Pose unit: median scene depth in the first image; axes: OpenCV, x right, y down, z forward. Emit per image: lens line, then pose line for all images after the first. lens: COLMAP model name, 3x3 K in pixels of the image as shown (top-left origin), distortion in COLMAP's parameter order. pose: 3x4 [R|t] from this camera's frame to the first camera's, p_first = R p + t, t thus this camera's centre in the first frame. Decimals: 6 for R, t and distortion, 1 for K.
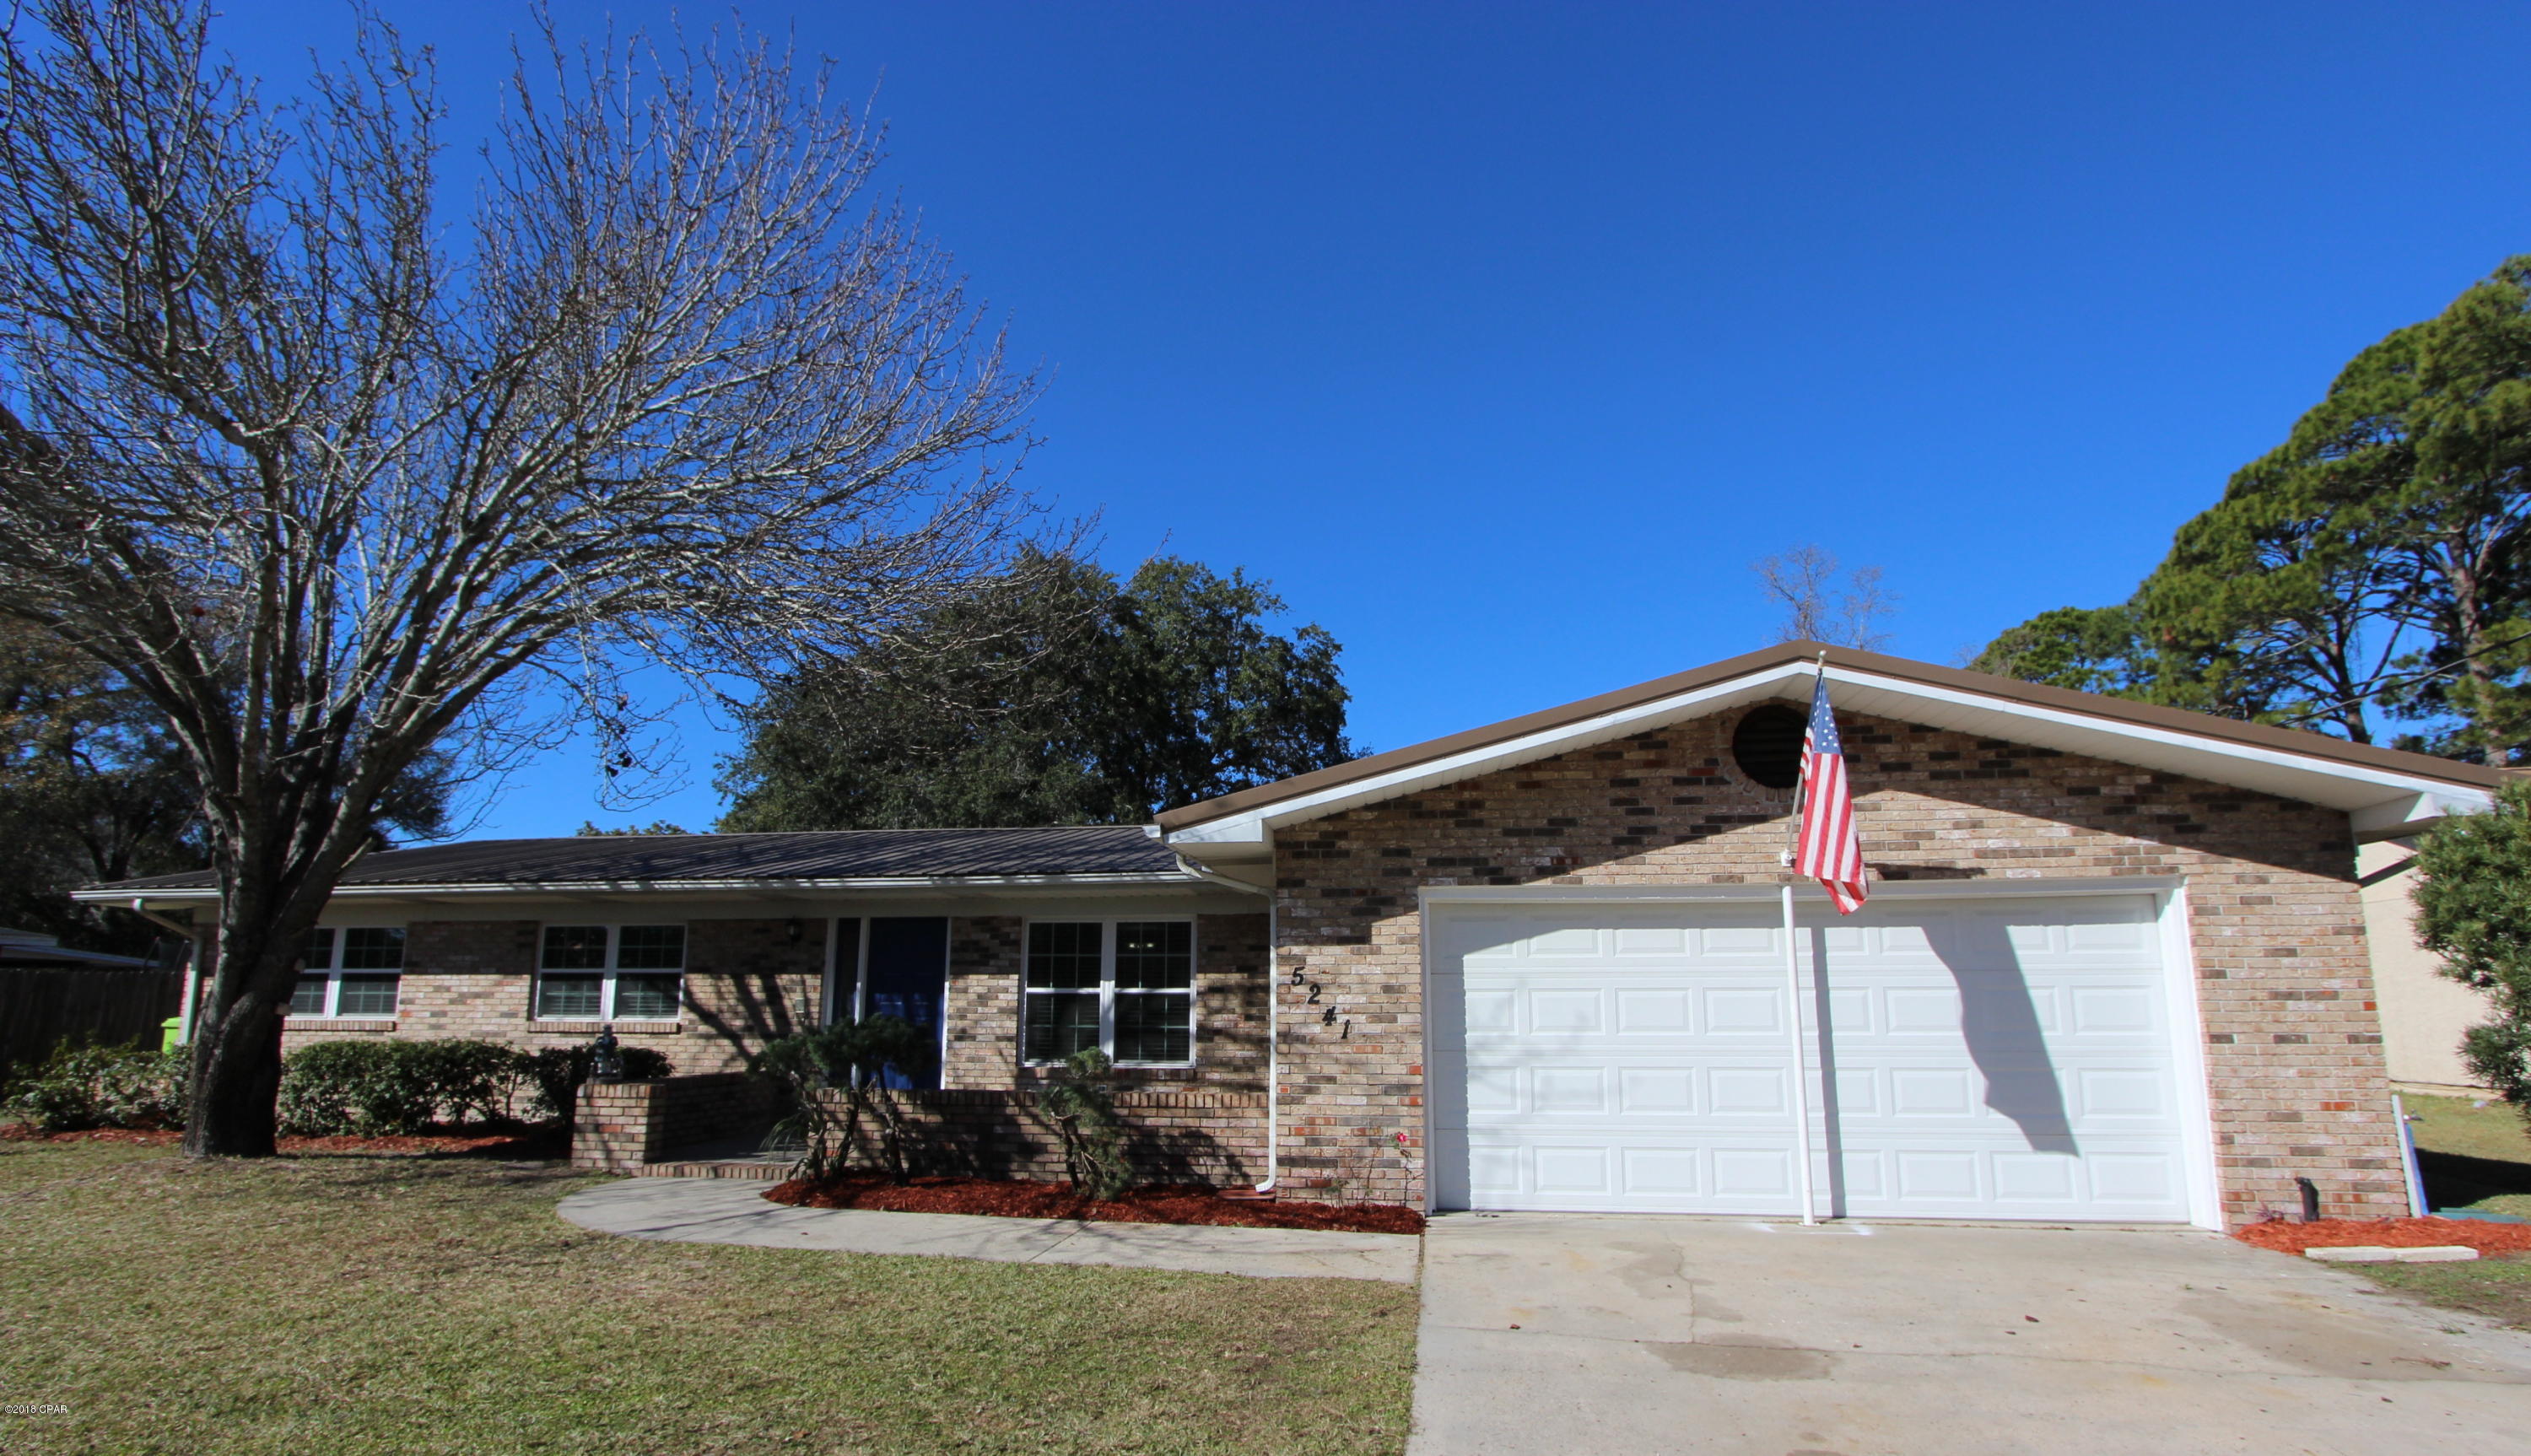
lens RADIAL K [[1481.6, 0, 1267.7], [0, 1481.6, 727.7], [0, 0, 1]] dist [-0.017396, 0.004358]
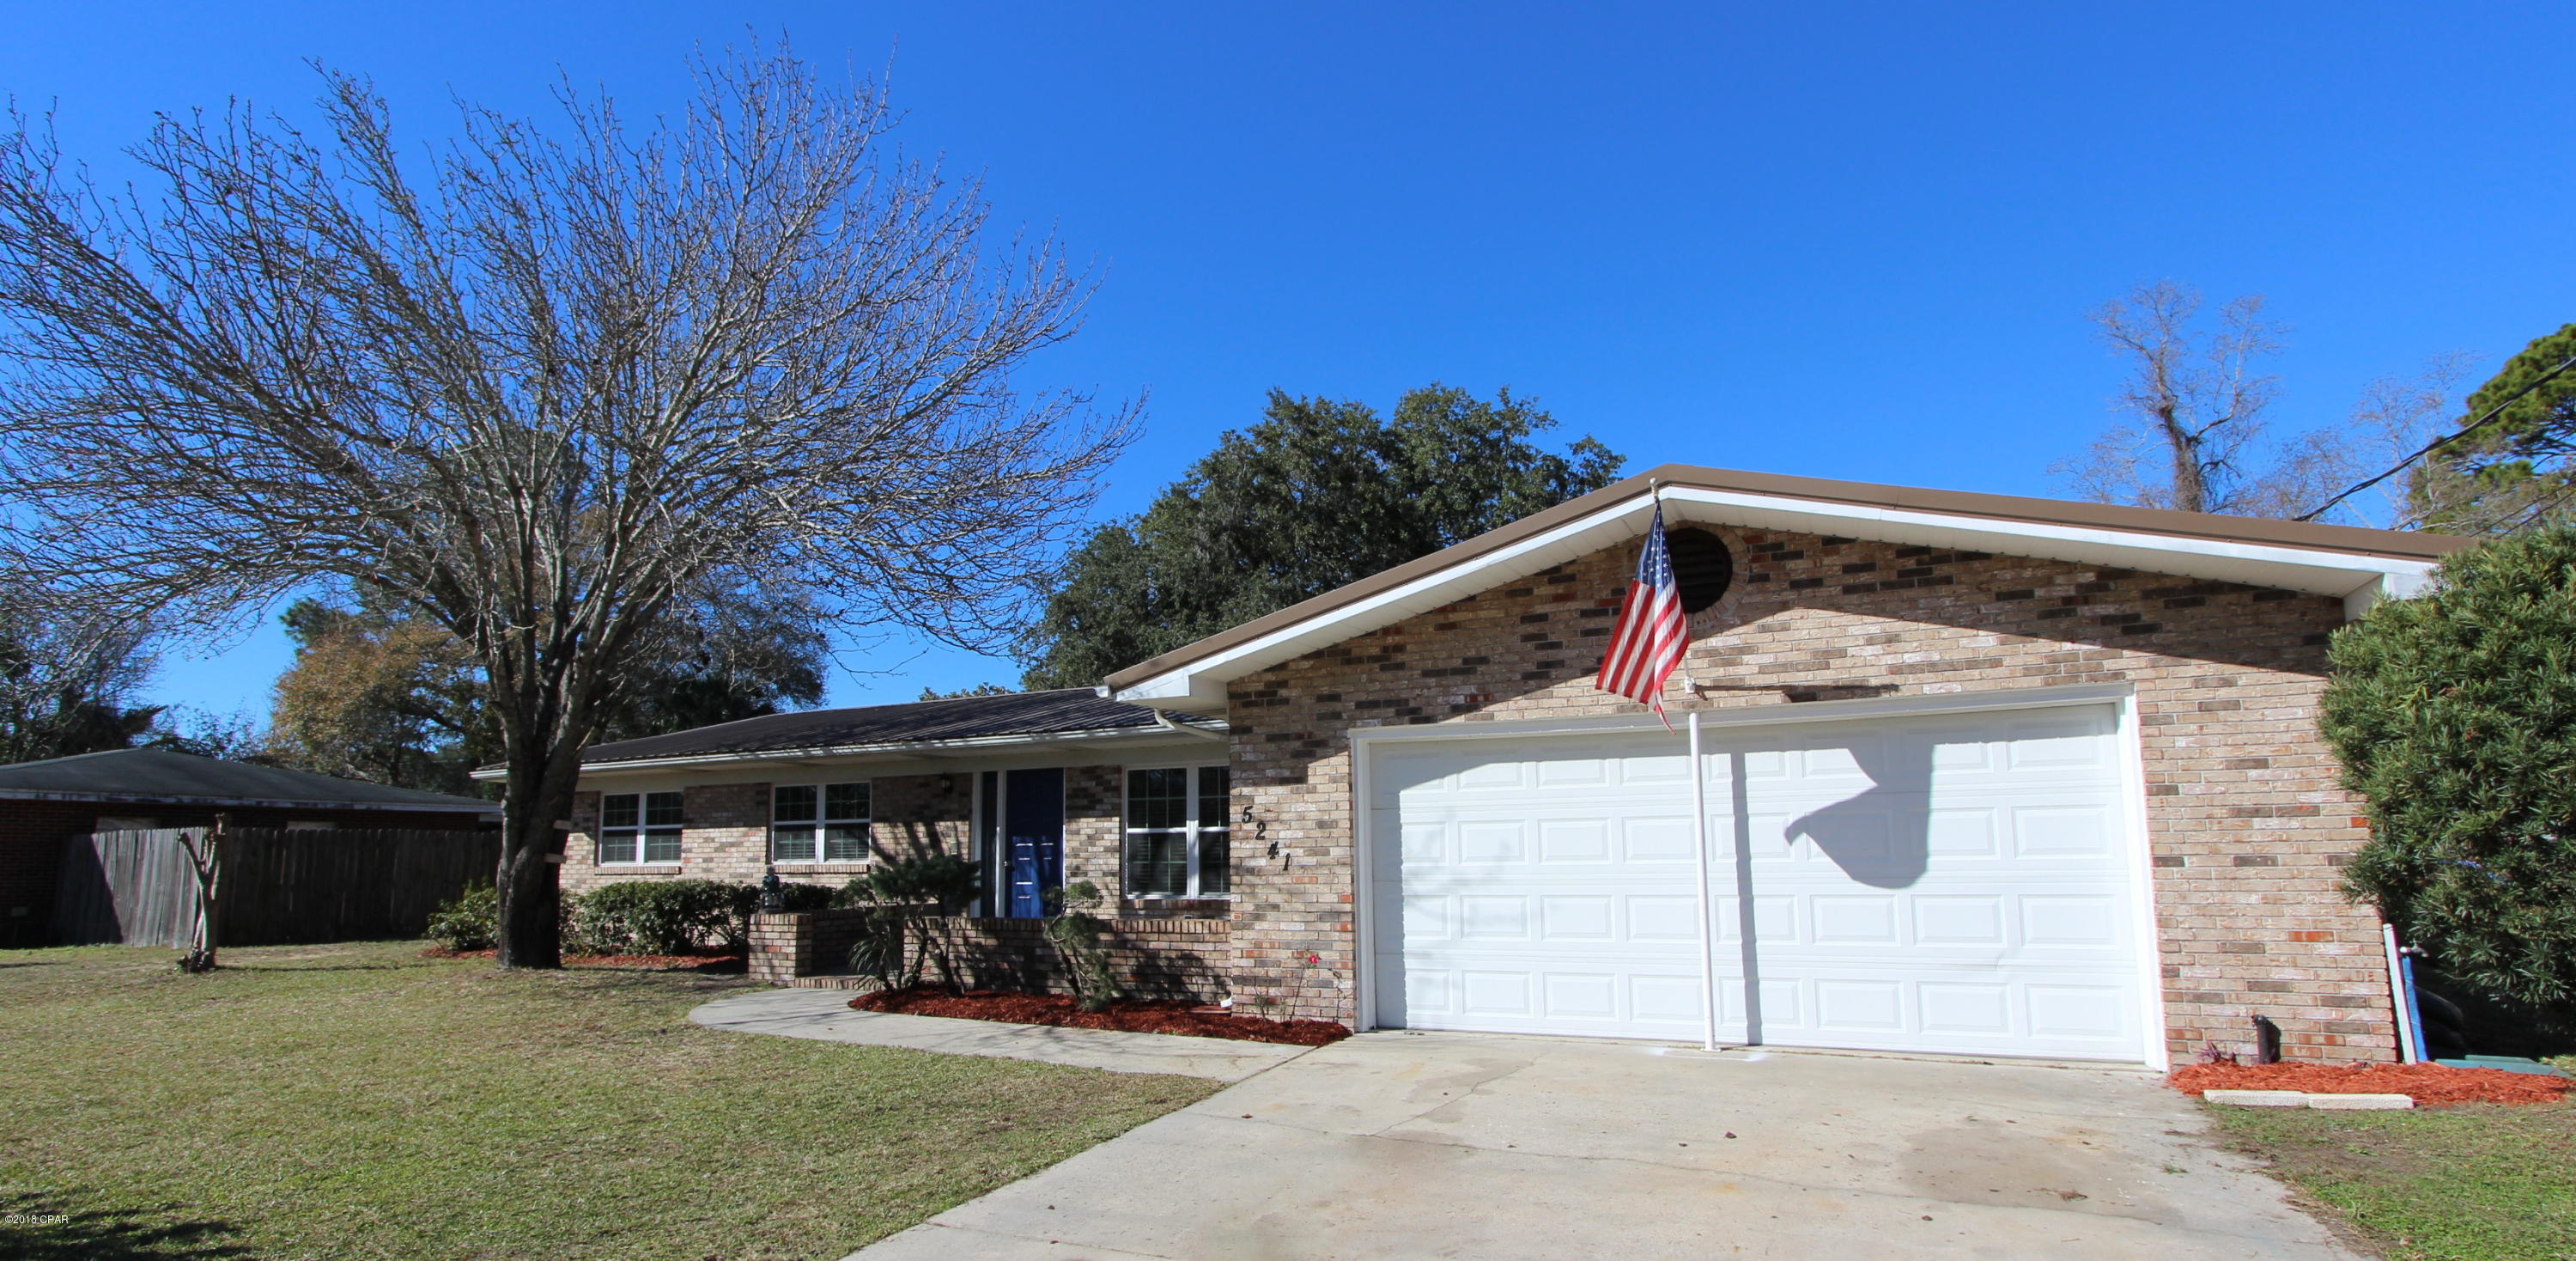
lens RADIAL K [[1628.4, 0, 1285.9], [0, 1628.4, 634.6], [0, 0, 1]] dist [-0.003832, -0.001784]
pose [[0.928358, -0.064151, -0.366108, 0.493019], [0.086328, 0.995272, 0.044511, -0.016293], [0.361522, -0.072927, 0.929507, -0.102195]]
